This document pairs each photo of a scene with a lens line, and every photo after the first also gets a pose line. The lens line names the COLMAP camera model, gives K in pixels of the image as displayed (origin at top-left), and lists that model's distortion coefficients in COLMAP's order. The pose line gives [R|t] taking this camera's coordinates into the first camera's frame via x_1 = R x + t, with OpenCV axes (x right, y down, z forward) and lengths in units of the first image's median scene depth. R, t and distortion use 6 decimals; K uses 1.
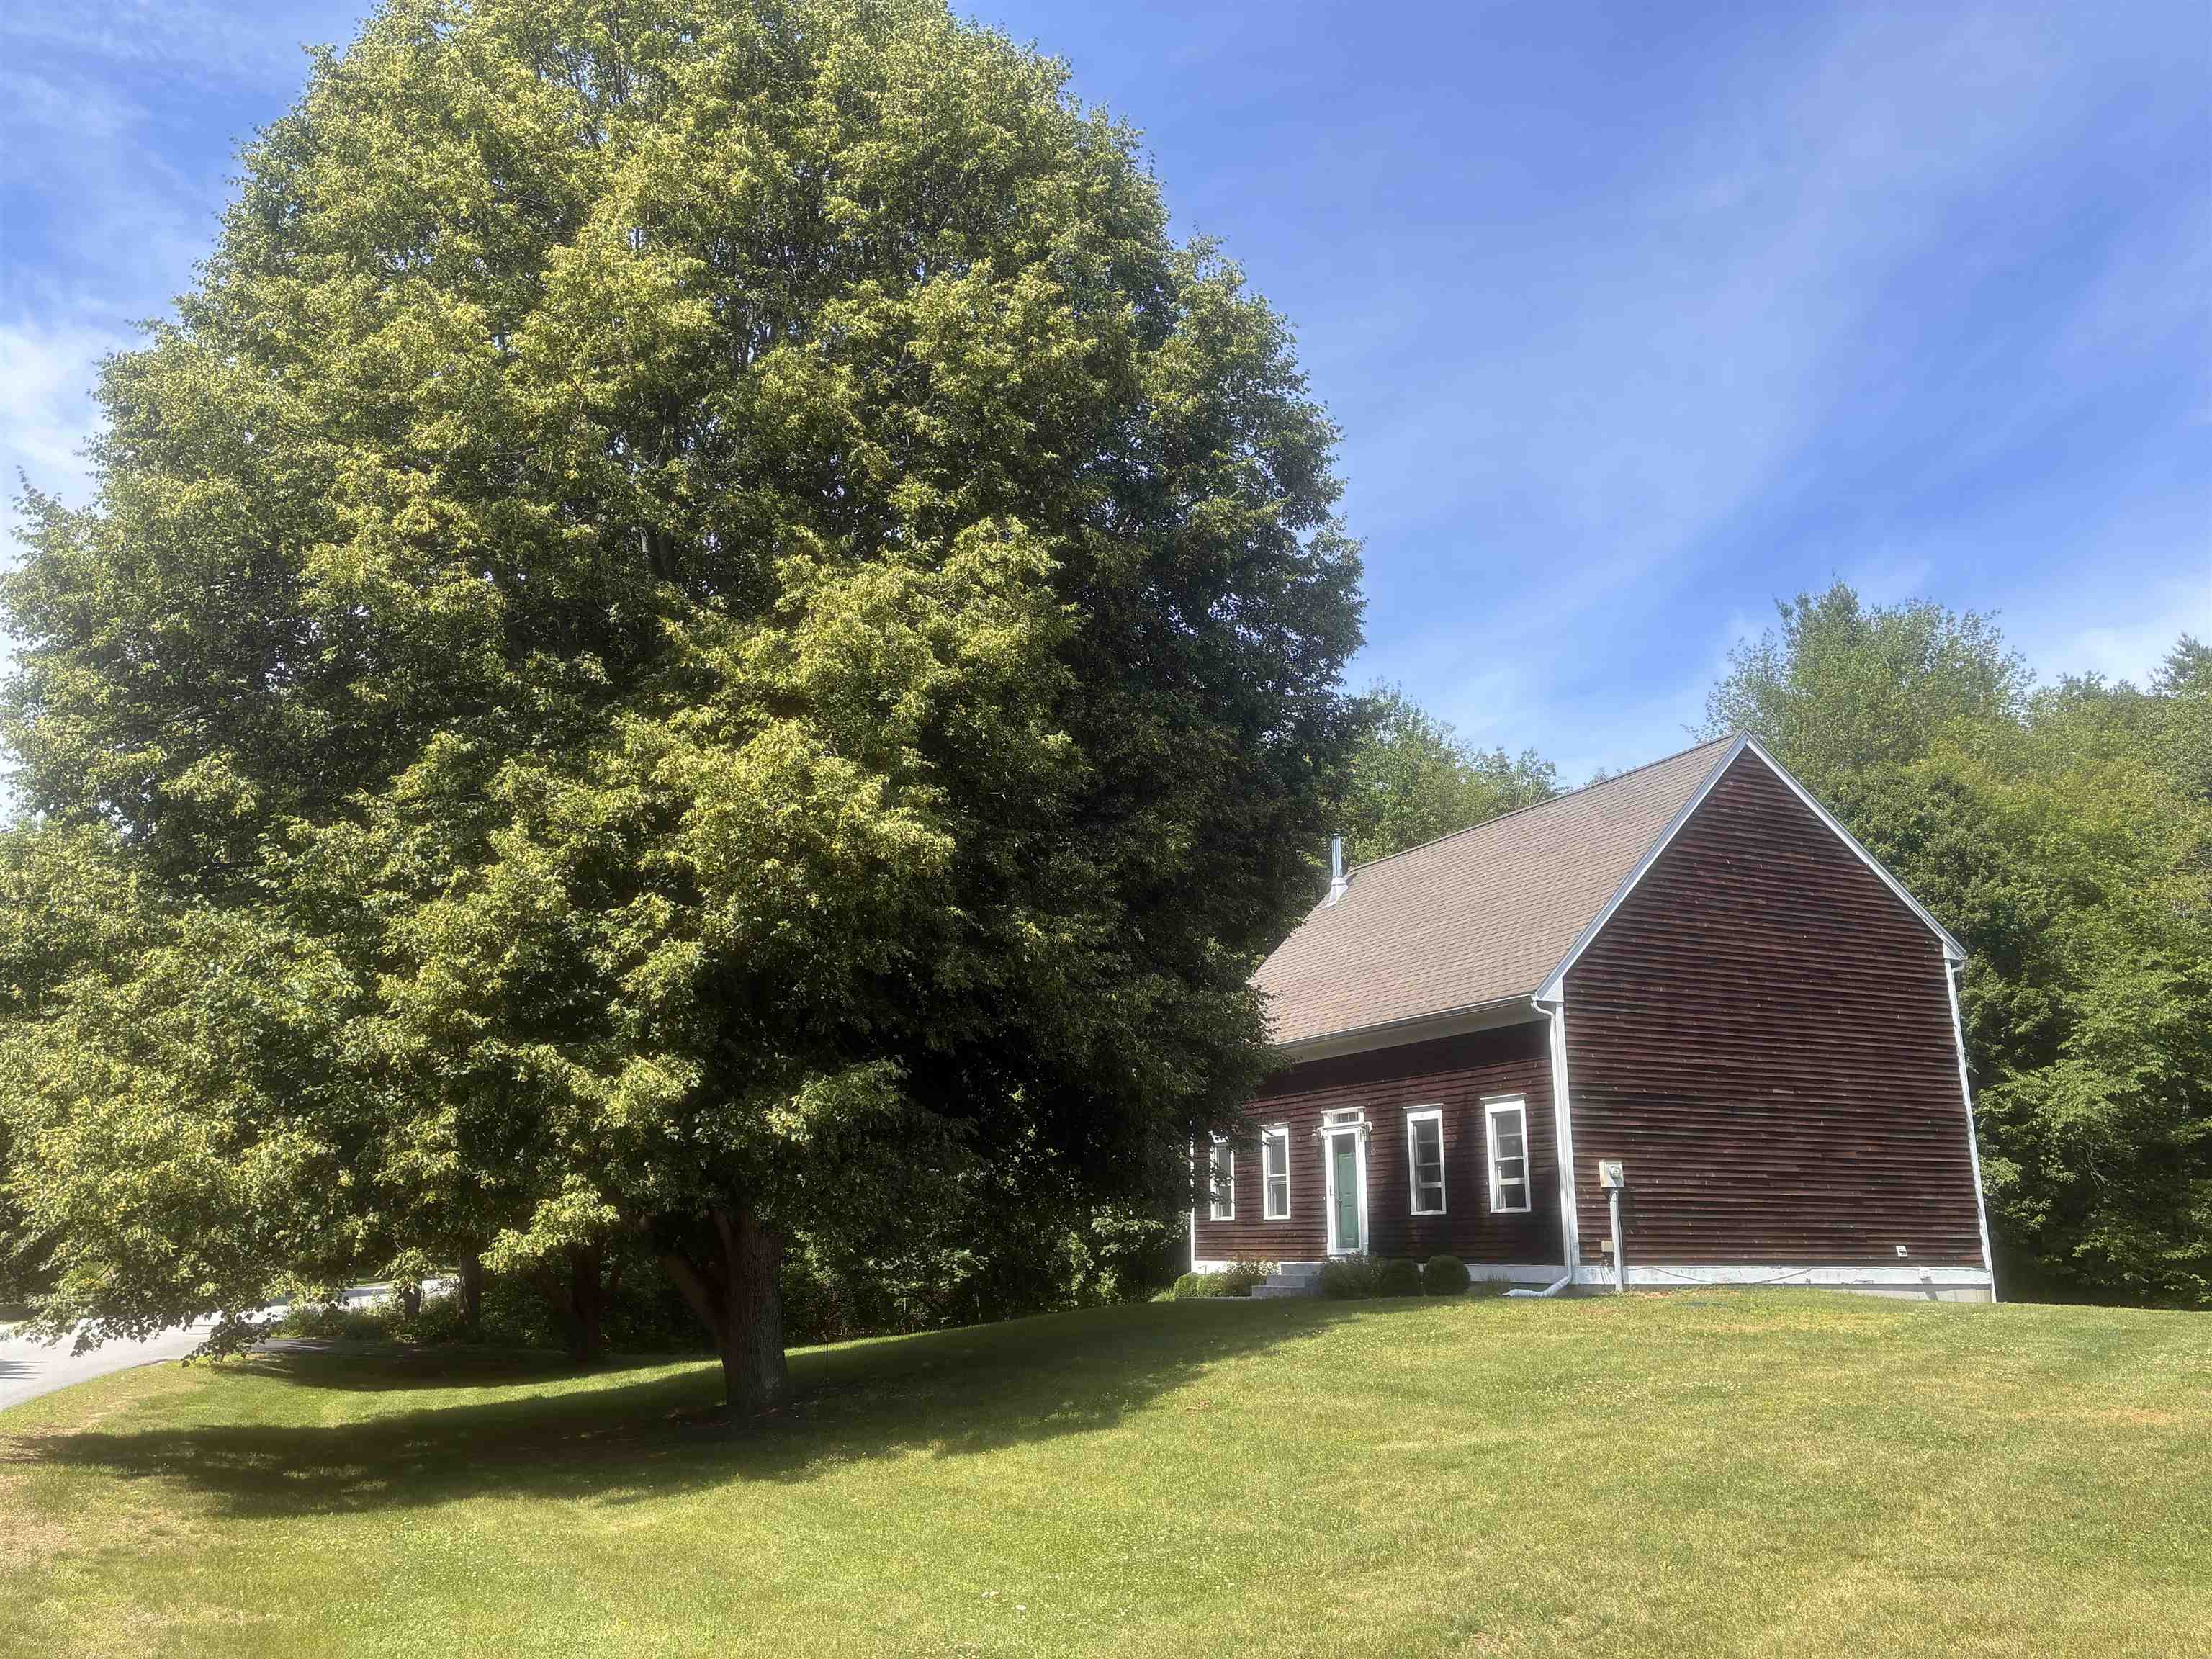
lens RADIAL K [[1678.6, 0, 1098.1], [0, 1678.6, 823.1], [0, 0, 1]] dist [0.018026, -0.030294]
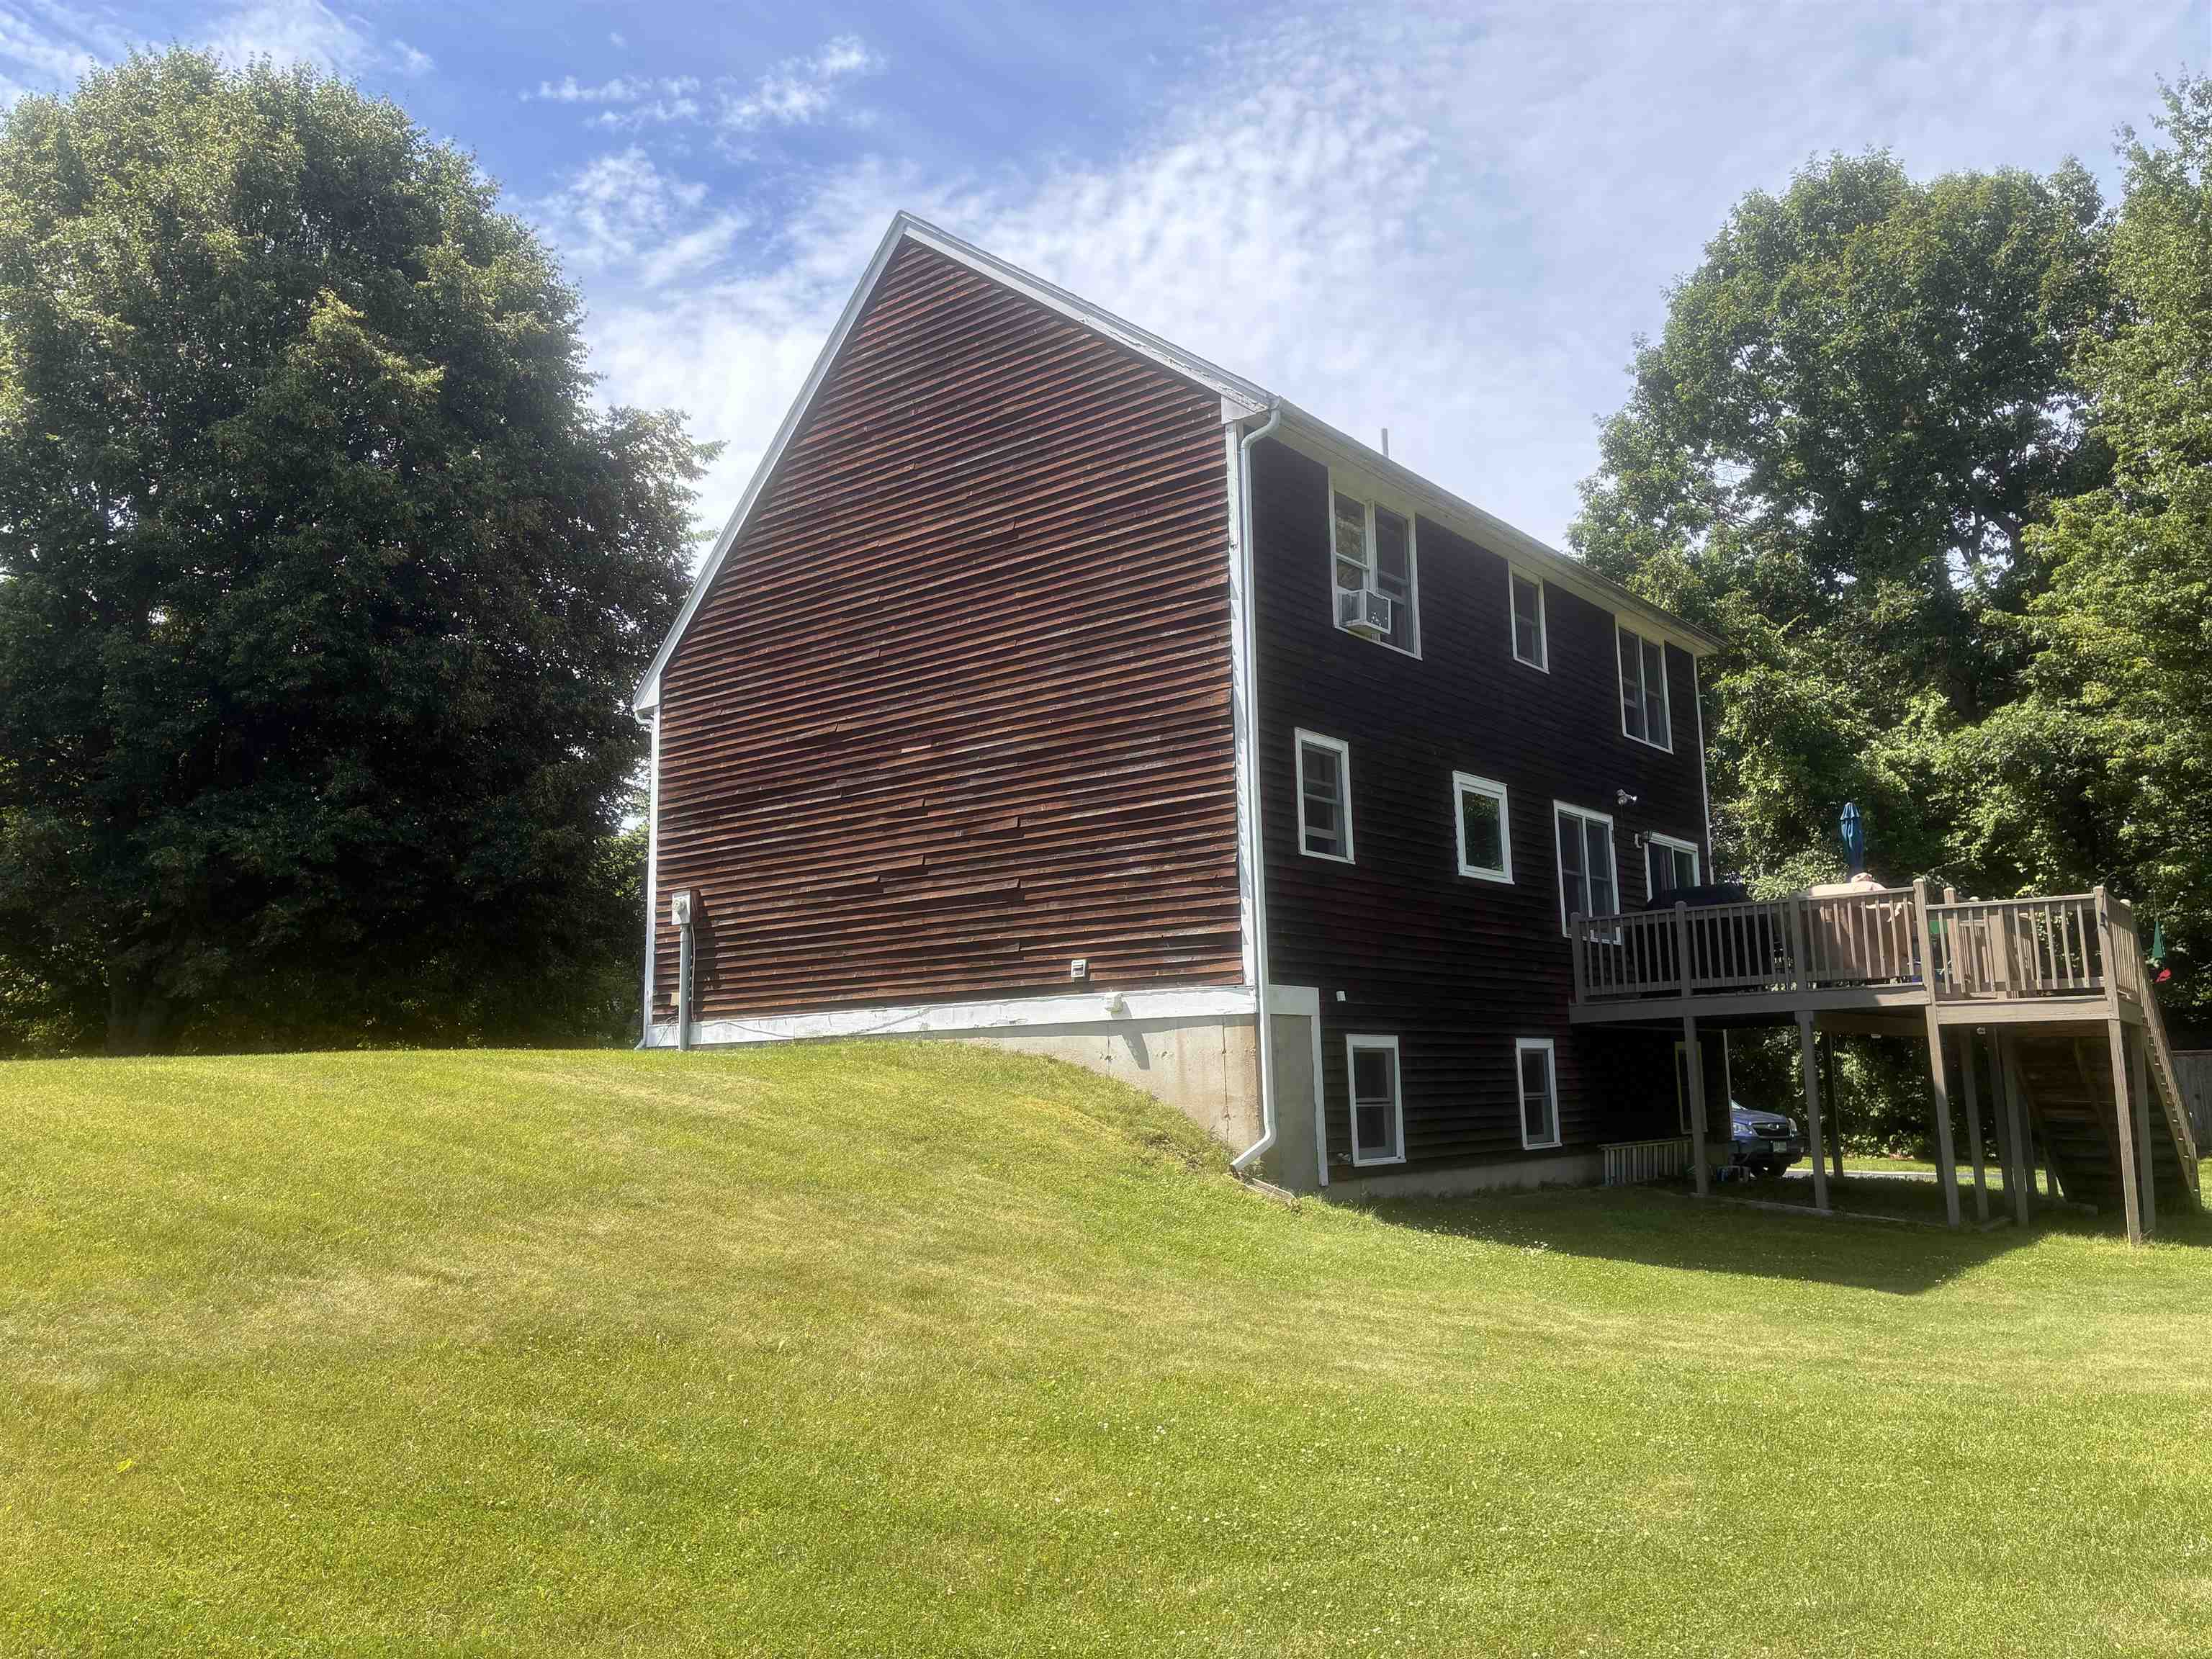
lens RADIAL K [[1678.6, 0, 1106.4], [0, 1678.6, 822.2], [0, 0, 1]] dist [0.018026, -0.030294]
pose [[0.471072, -0.153322, -0.868668, 1.031114], [0.248718, 0.967908, -0.035961, 0.235162], [0.846304, -0.199114, 0.494088, 0.750445]]
